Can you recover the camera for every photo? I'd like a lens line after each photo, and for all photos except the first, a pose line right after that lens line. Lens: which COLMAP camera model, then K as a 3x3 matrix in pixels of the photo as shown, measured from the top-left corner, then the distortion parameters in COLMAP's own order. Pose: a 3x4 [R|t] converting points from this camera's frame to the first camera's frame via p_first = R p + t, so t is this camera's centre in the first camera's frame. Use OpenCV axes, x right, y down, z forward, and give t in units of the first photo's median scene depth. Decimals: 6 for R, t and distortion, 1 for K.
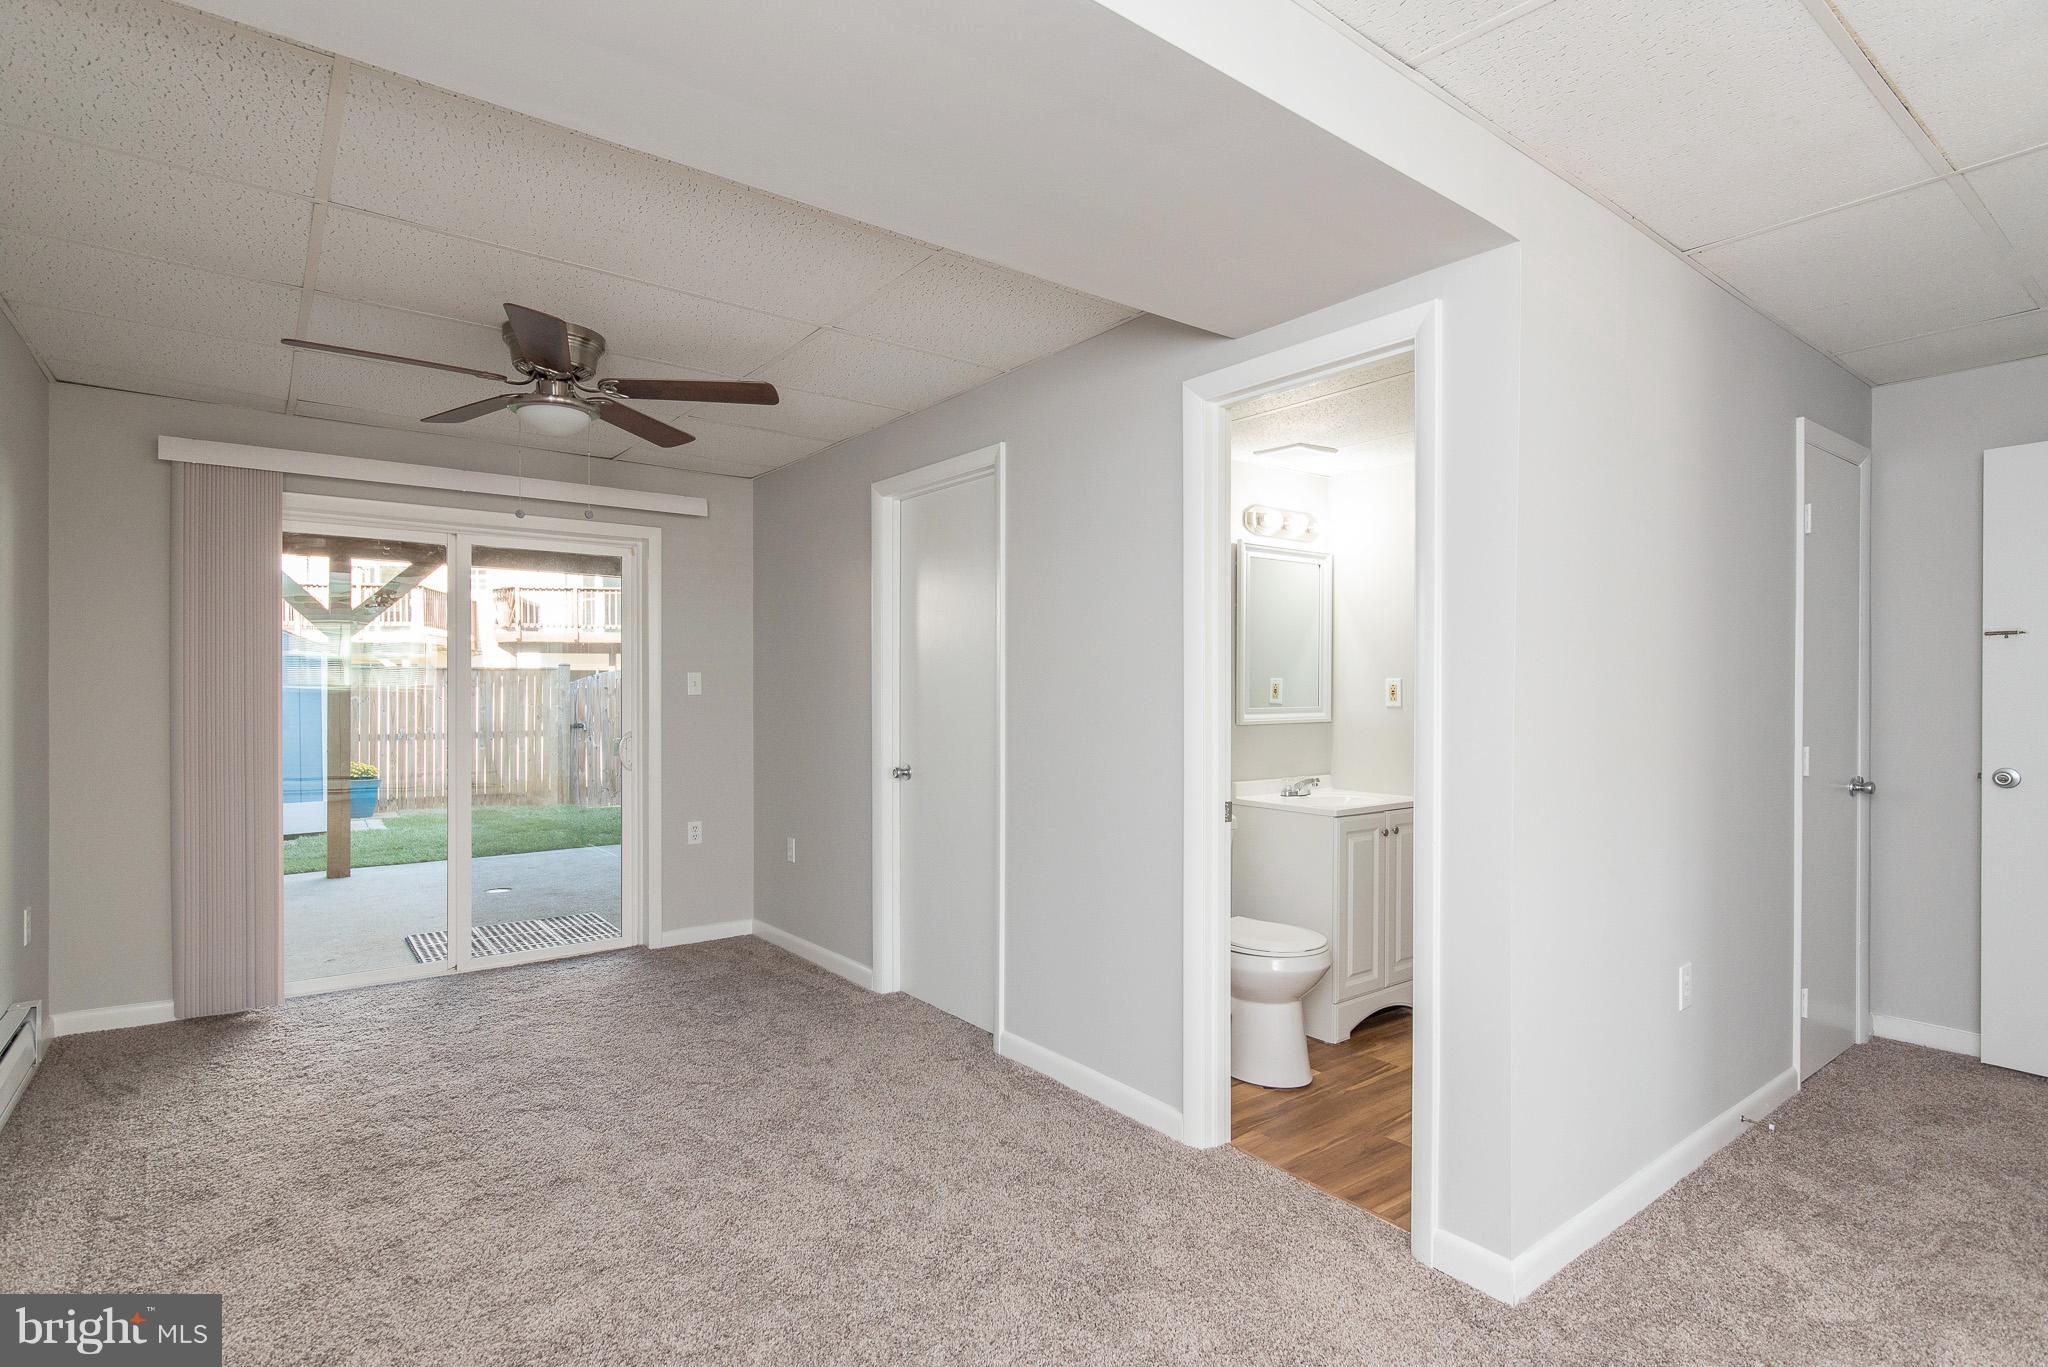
lens RADIAL K [[983.7, 0, 1024.0], [0, 983.7, 683.5], [0, 0, 1]] dist [-0.003599, -0.000361]
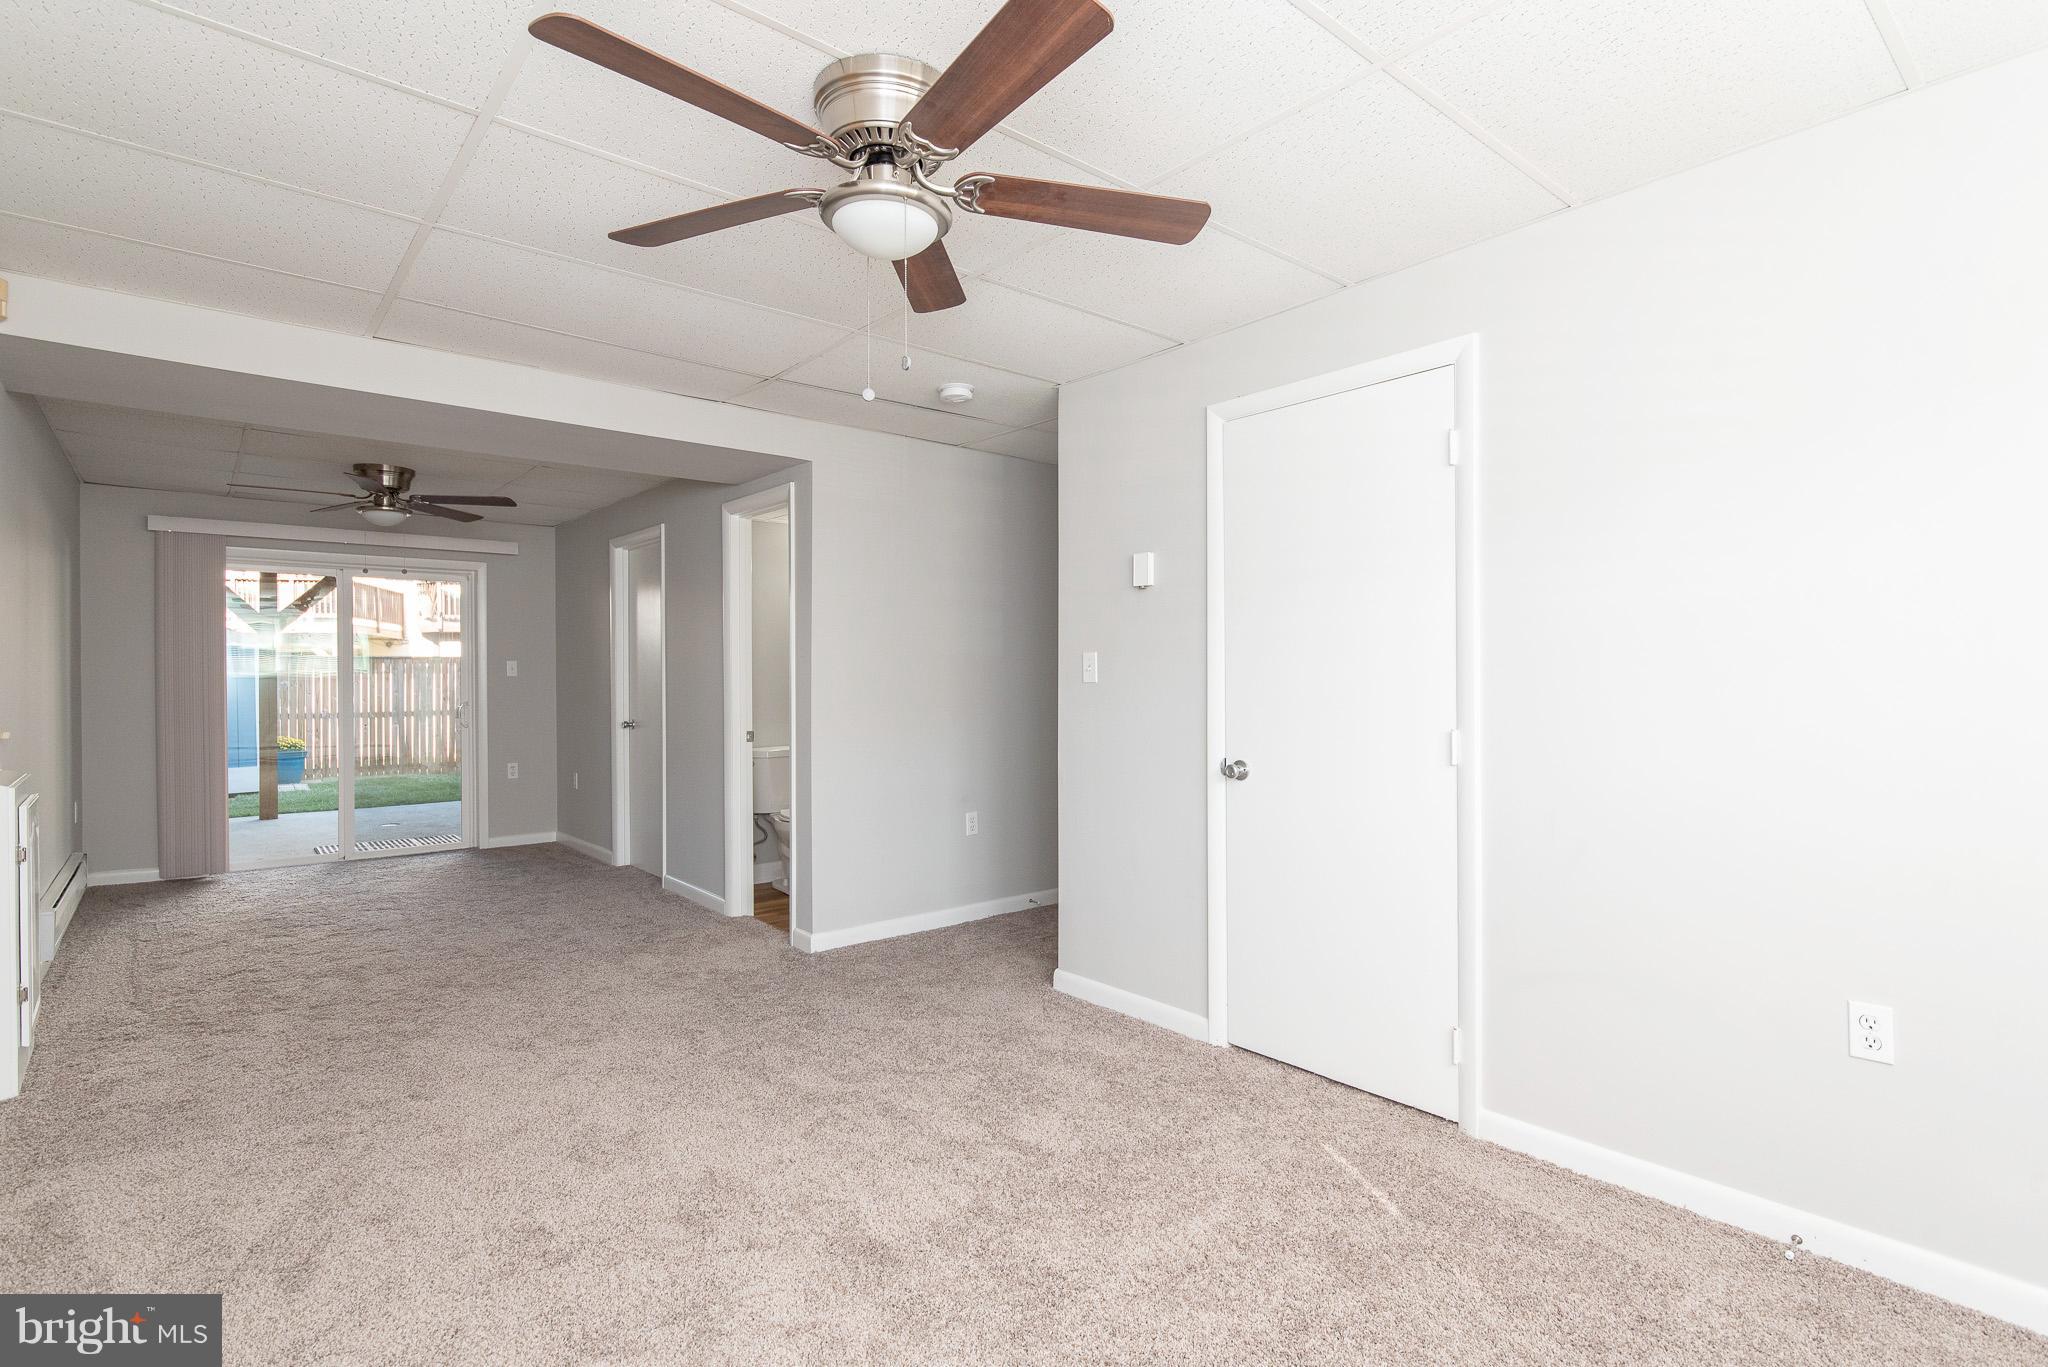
lens RADIAL K [[985.4, 0, 1023.7], [0, 985.4, 673.9], [0, 0, 1]] dist [-0.019098, -0.000898]
pose [[0.998967, -0.002859, 0.045344, 0.346627], [0.002645, 0.999985, 0.004784, 0.002876], [-0.045357, -0.004659, 0.998960, -0.473212]]
